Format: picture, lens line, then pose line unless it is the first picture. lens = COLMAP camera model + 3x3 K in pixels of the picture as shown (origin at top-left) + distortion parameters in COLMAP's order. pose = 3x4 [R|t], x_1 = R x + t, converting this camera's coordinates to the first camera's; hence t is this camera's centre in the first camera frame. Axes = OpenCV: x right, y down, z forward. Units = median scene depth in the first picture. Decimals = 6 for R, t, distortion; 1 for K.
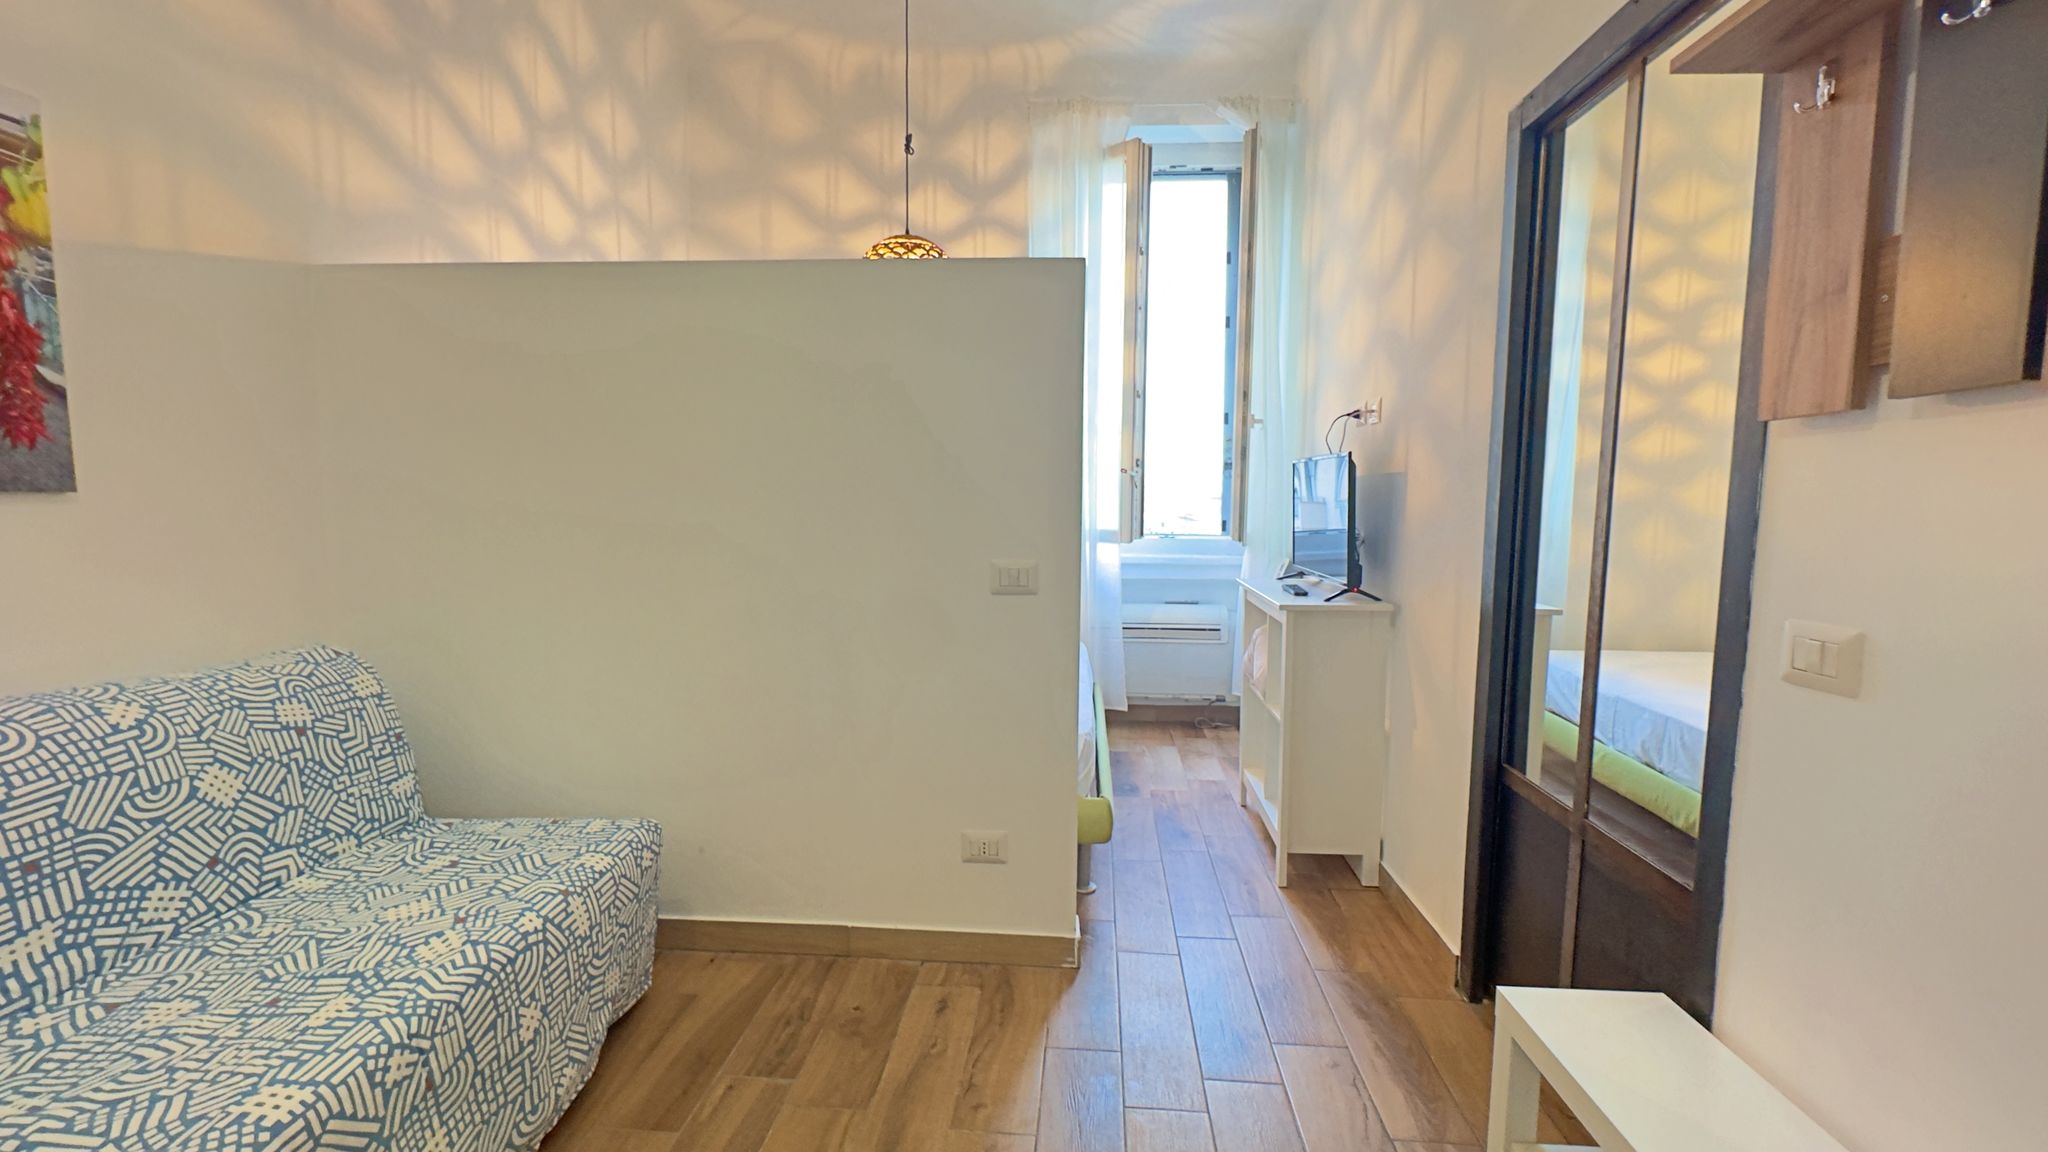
lens RADIAL K [[870.4, 0, 1025.5], [0, 870.4, 580.2], [0, 0, 1]] dist [-0.001701, -0.000197]
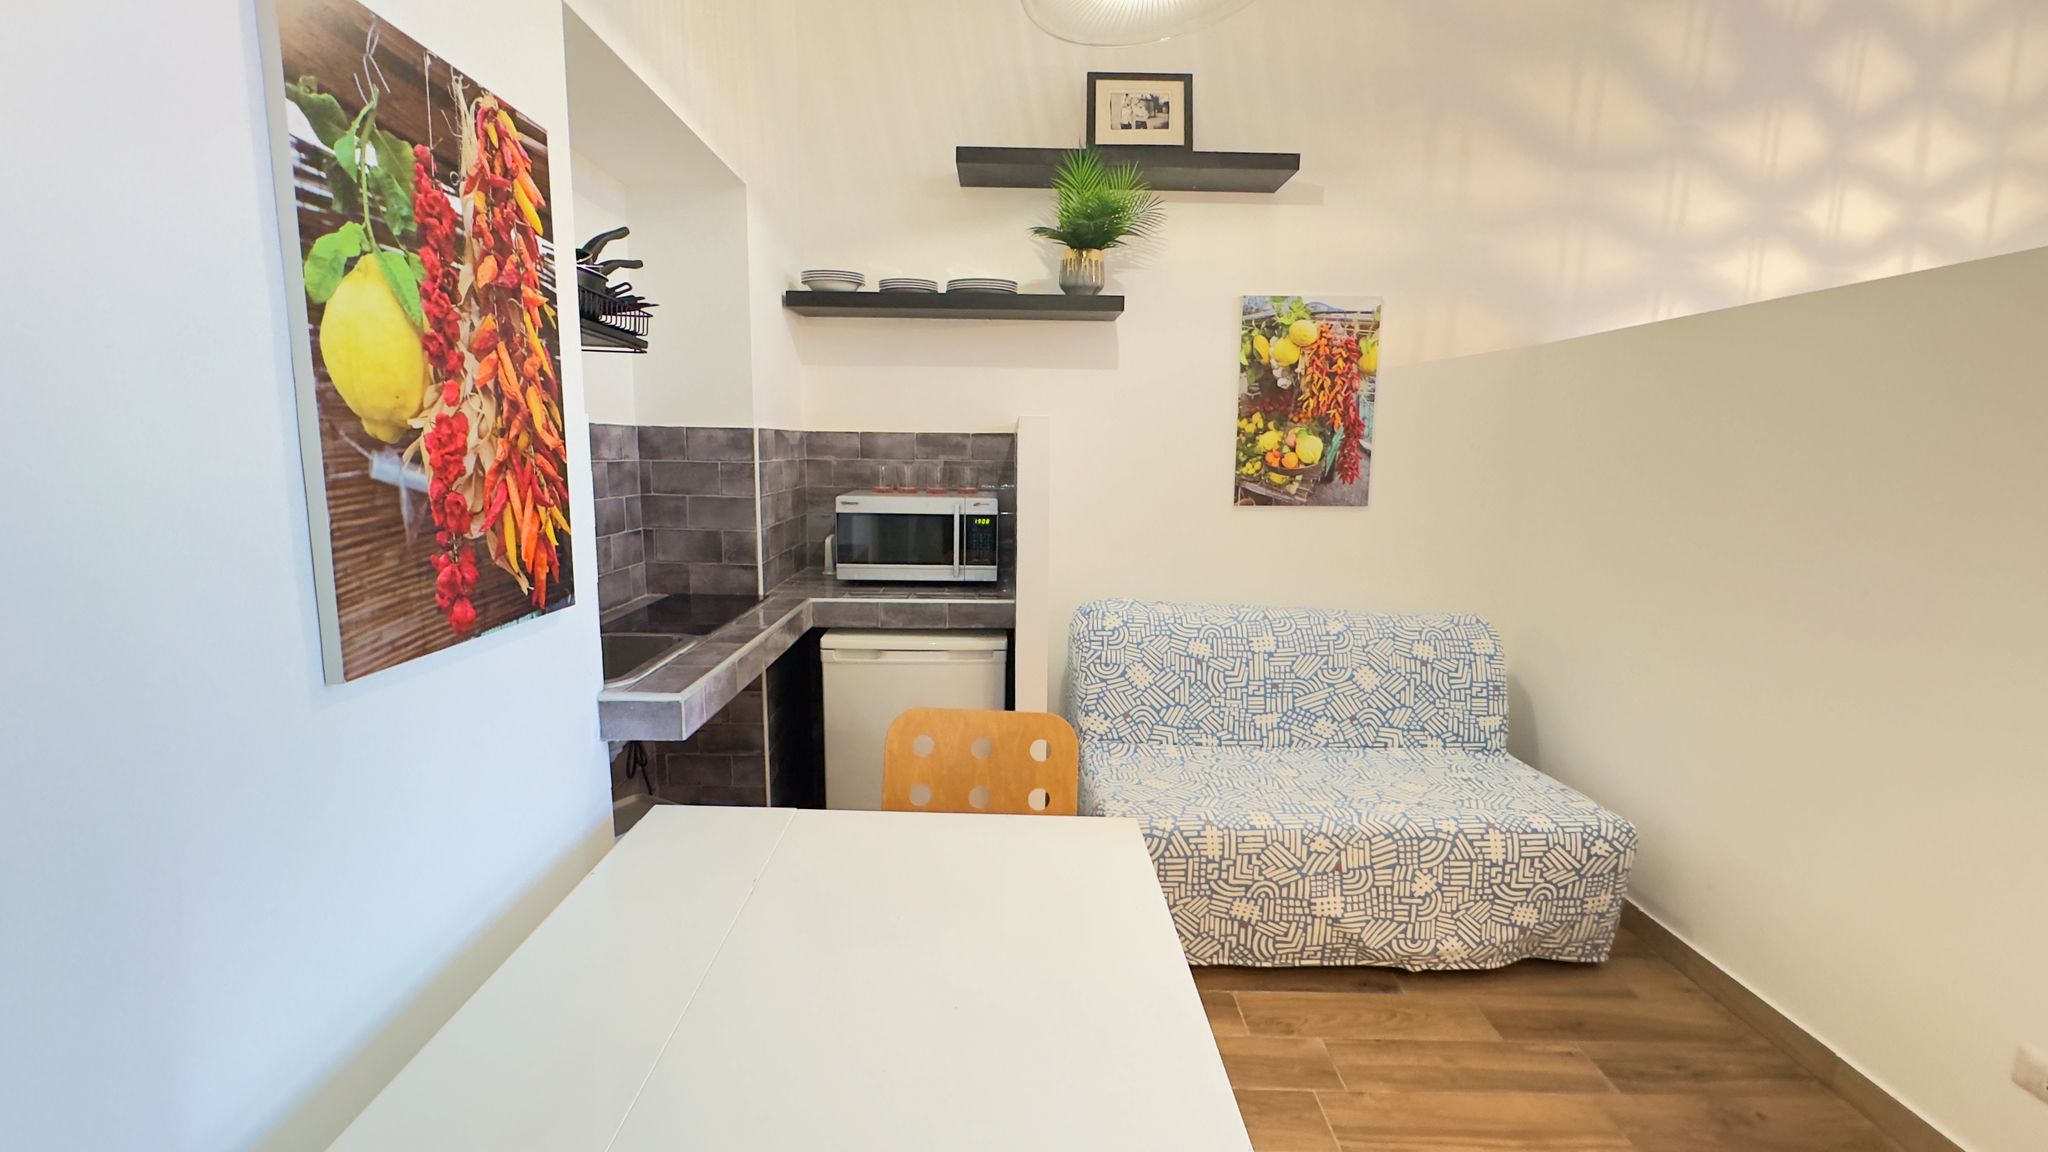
lens RADIAL K [[854.6, 0, 1022.2], [0, 854.6, 573.3], [0, 0, 1]] dist [-0.001370, 0.000258]
pose [[0.075281, 0.139646, -0.987336, 0.679548], [-0.110103, 0.985255, 0.130957, -0.120315], [0.991065, 0.098850, 0.089546, 0.125065]]
